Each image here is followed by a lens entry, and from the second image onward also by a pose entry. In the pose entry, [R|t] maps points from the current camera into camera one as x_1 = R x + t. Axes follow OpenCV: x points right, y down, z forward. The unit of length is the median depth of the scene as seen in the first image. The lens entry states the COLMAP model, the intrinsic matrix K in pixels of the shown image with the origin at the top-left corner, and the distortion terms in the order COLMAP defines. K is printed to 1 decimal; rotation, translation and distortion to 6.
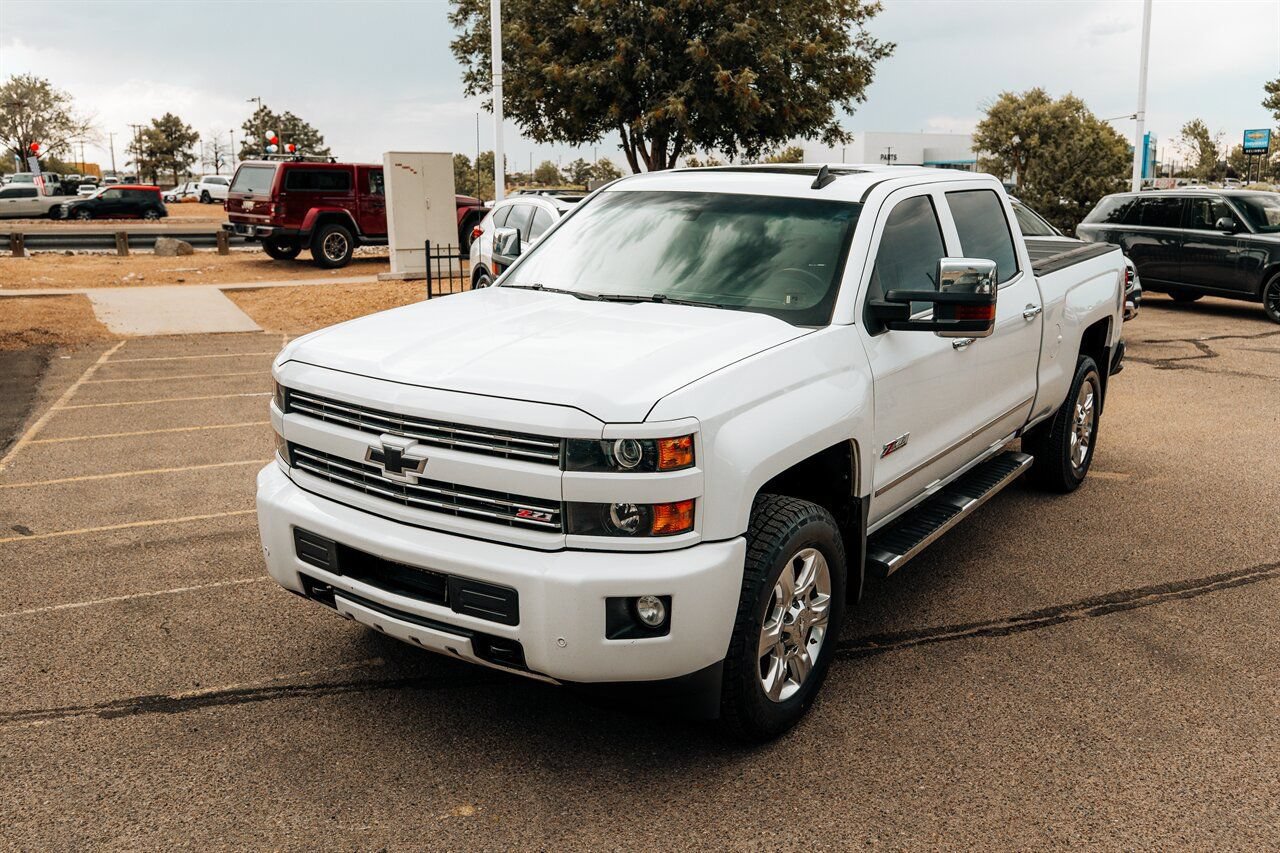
lens RADIAL K [[1187.5, 0, 638.1], [0, 1187.5, 397.7], [0, 0, 1]] dist [0.003275, 0.000000]
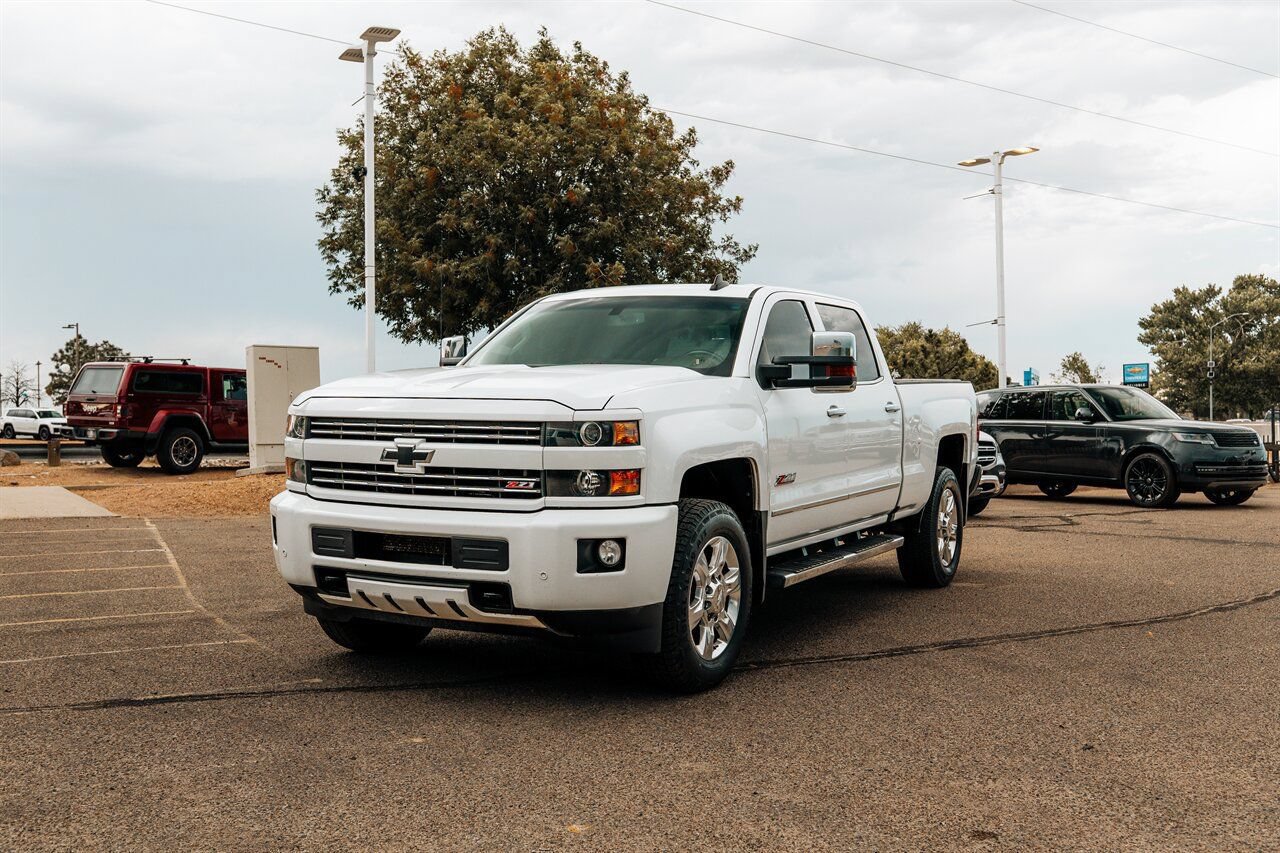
lens RADIAL K [[1389.4, 0, 573.2], [0, 1389.4, 424.3], [0, 0, 1]] dist [-0.059823, 0.000000]
pose [[0.997151, -0.000804, 0.075424, -0.035298], [0.014991, 0.982108, -0.187719, 0.078792], [-0.073924, 0.188315, 0.979323, -0.130122]]
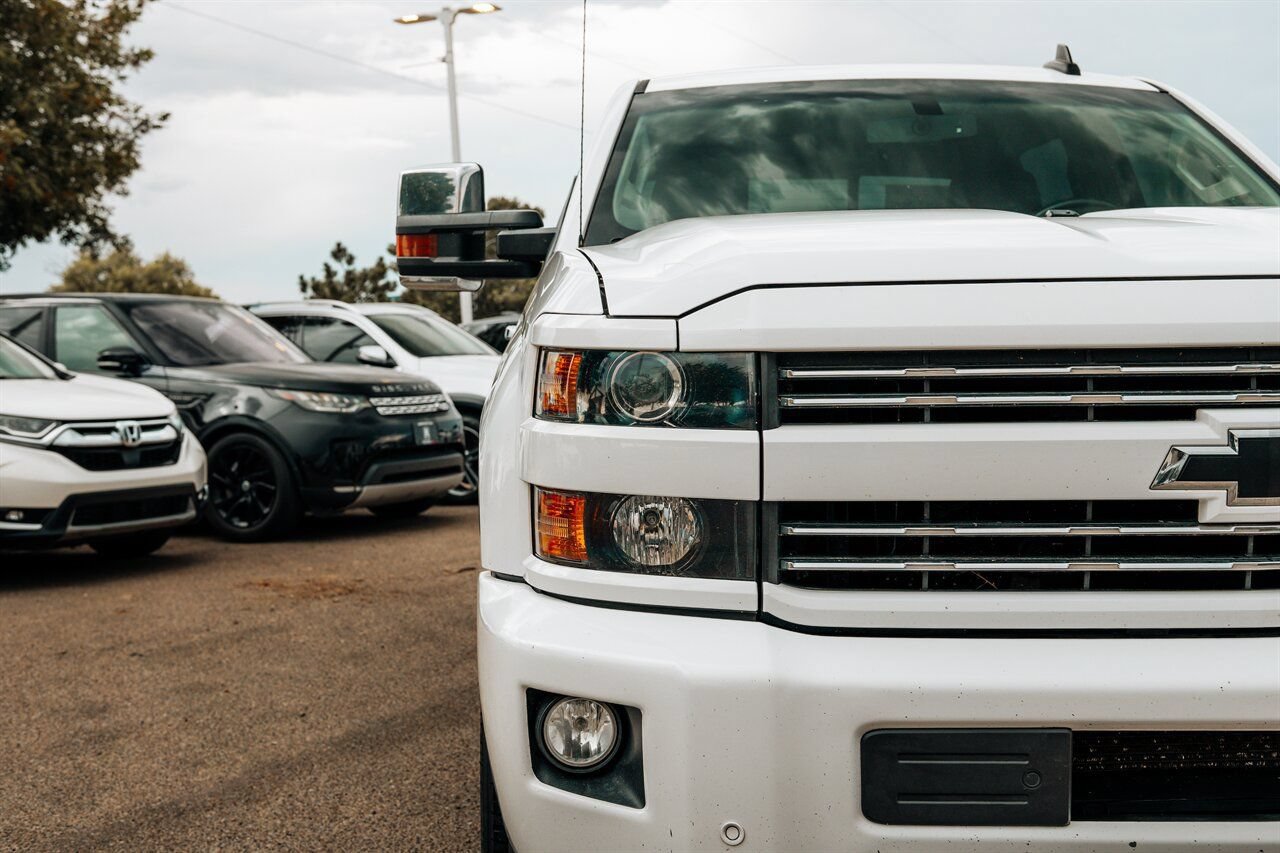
lens RADIAL K [[1574.1, 0, 631.6], [0, 1574.1, 465.8], [0, 0, 1]] dist [0.020334, 0.000000]
pose [[0.782487, -0.069554, 0.618770, -0.177682], [0.149524, 0.985654, -0.078292, 0.015951], [-0.604448, 0.153783, 0.781661, 0.184515]]
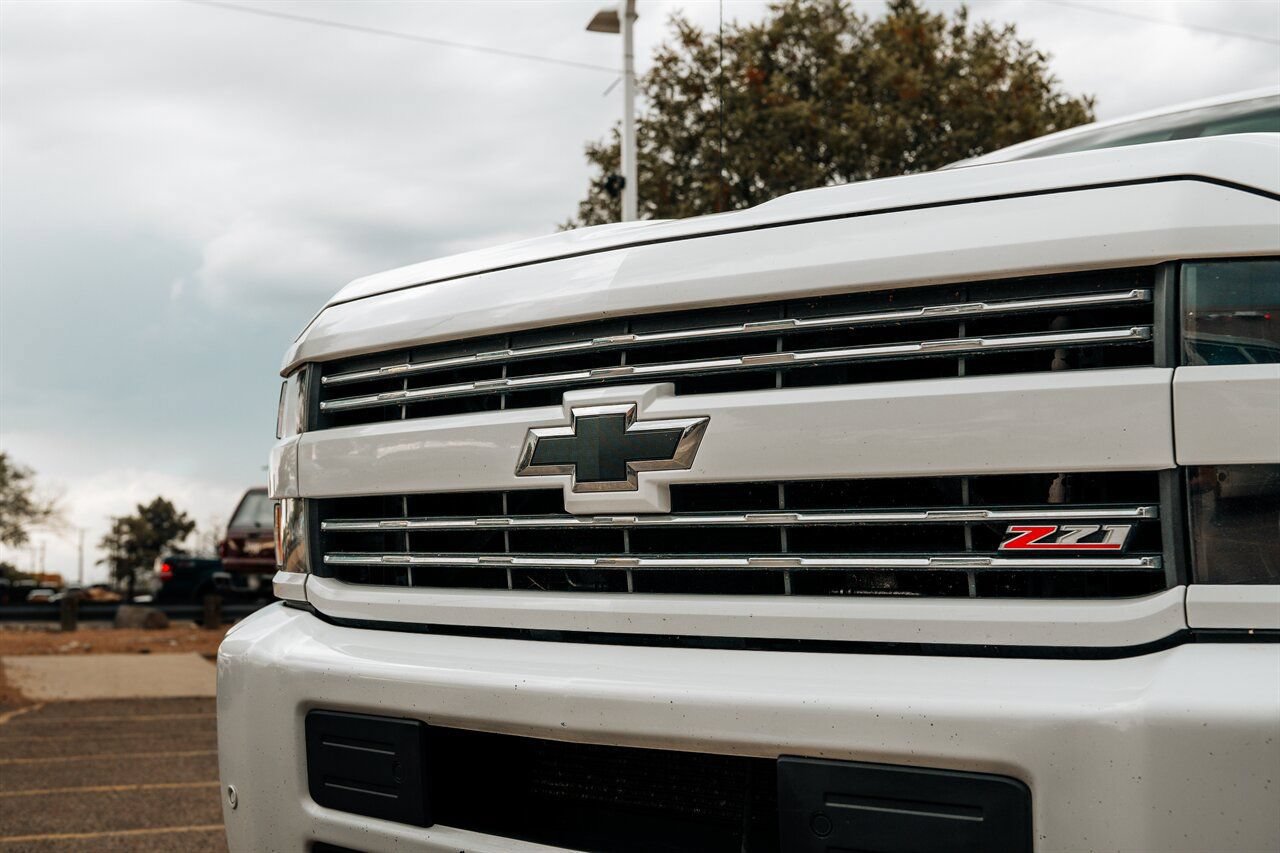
lens RADIAL K [[1612.6, 0, 632.1], [0, 1612.6, 419.4], [0, 0, 1]] dist [0.054445, 0.000000]
pose [[0.996350, -0.014891, -0.084048, -0.040114], [-0.010379, 0.956225, -0.292447, 0.047565], [0.084724, 0.292252, 0.952581, 0.138624]]
